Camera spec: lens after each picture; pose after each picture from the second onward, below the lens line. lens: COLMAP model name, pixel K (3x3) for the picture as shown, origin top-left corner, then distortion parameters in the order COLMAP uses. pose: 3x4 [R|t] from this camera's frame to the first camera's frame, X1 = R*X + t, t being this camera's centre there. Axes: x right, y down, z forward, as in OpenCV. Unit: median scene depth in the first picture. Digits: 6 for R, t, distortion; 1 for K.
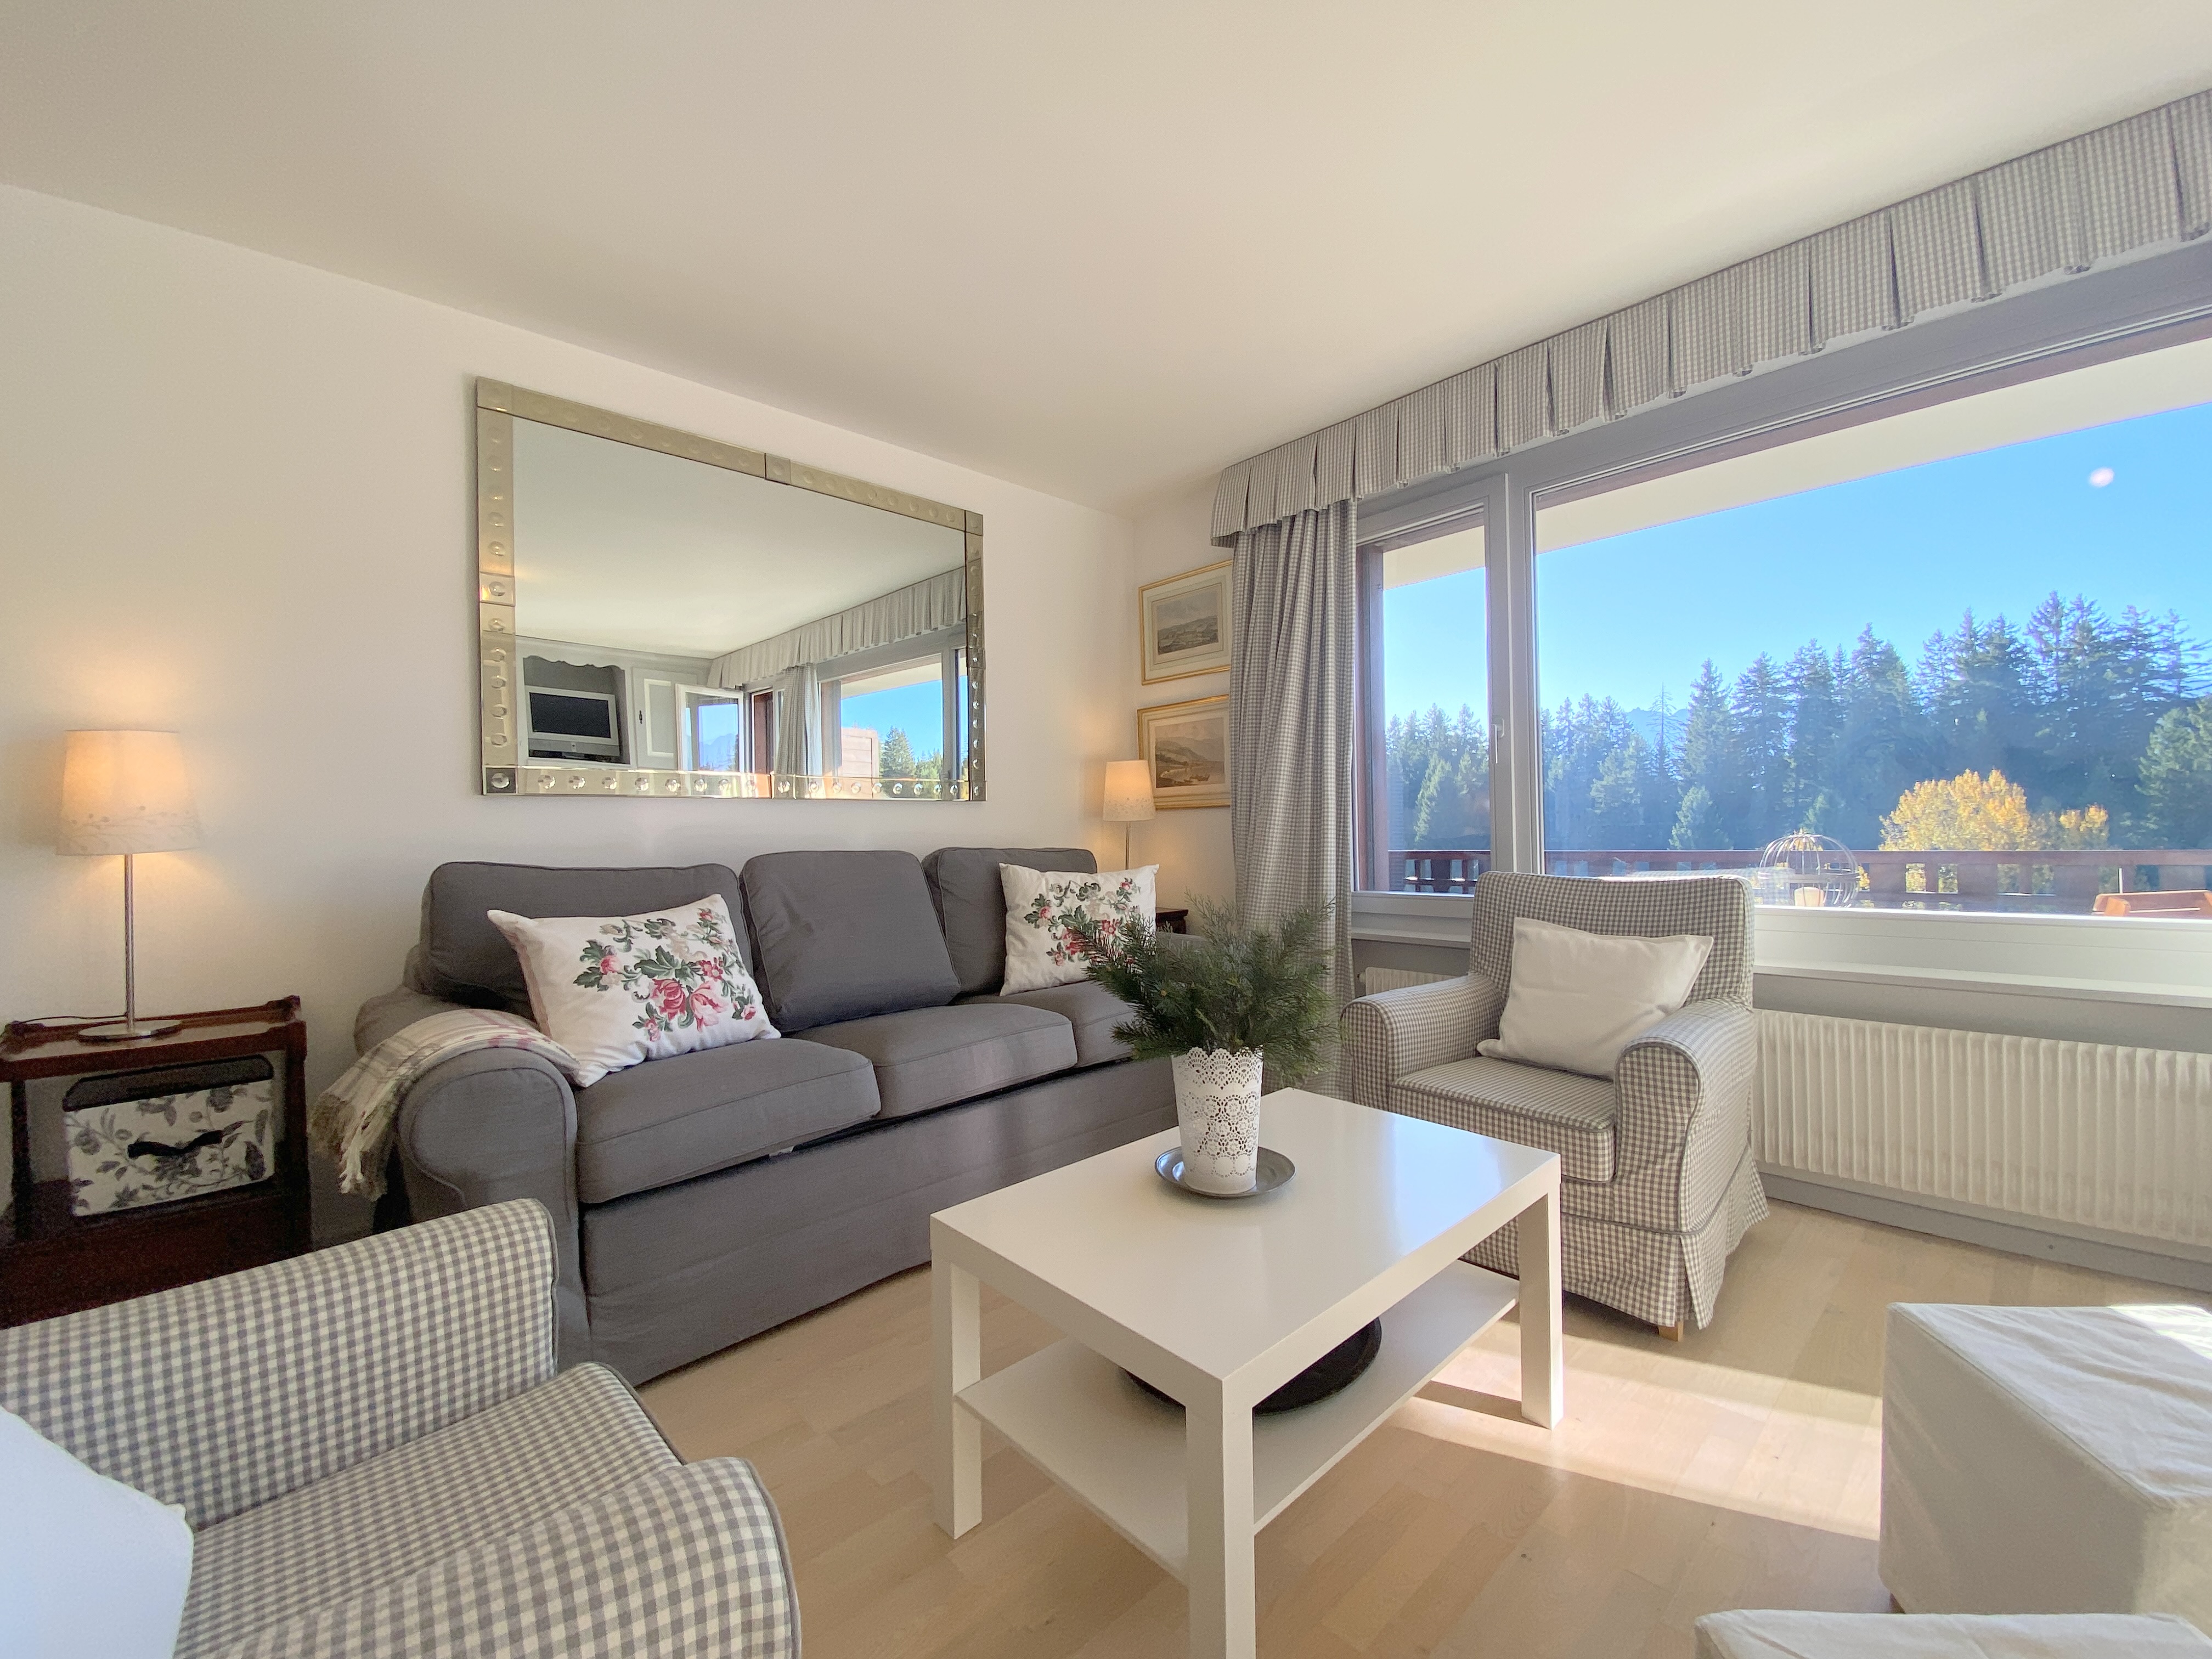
lens RADIAL K [[903.7, 0, 1092.0], [0, 903.7, 810.6], [0, 0, 1]] dist [0.026749, -0.023592]
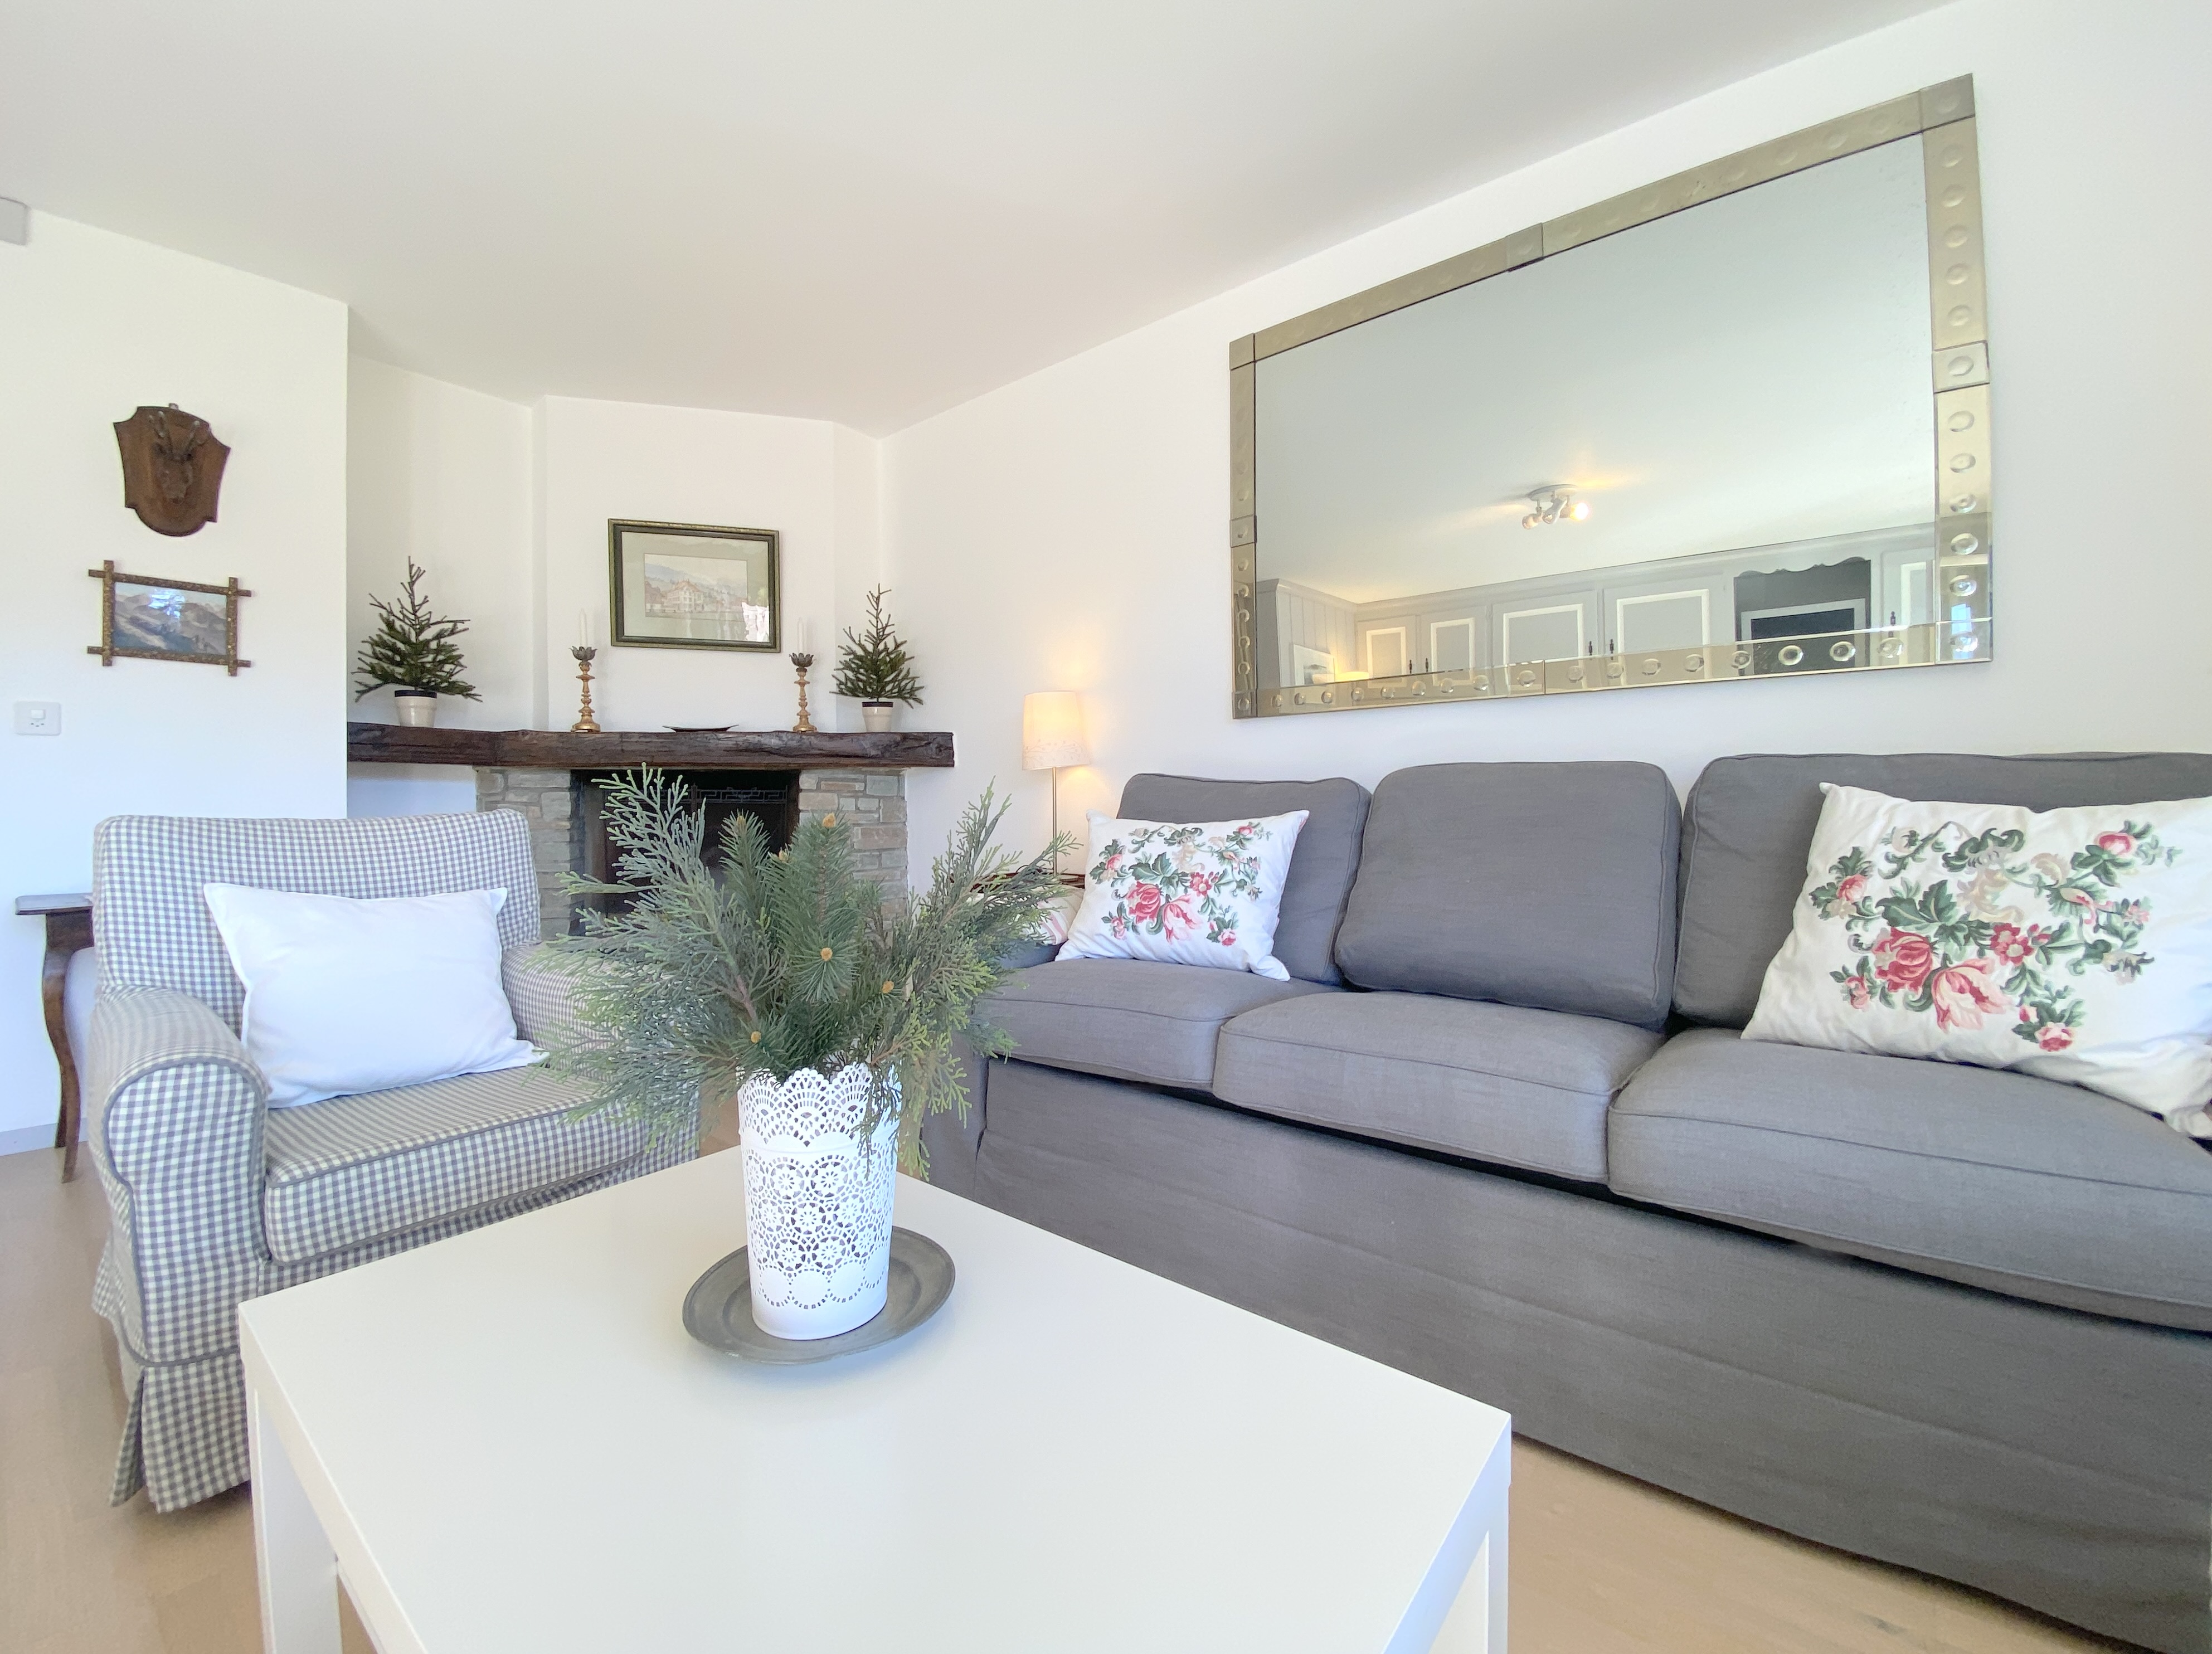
lens RADIAL K [[903.7, 0, 1092.0], [0, 903.7, 808.1], [0, 0, 1]] dist [0.026749, -0.023592]
pose [[0.137013, 0.020270, -0.990362, 0.536220], [0.019085, 0.999551, 0.023098, 0.083545], [0.990385, -0.022066, 0.136565, 0.854296]]
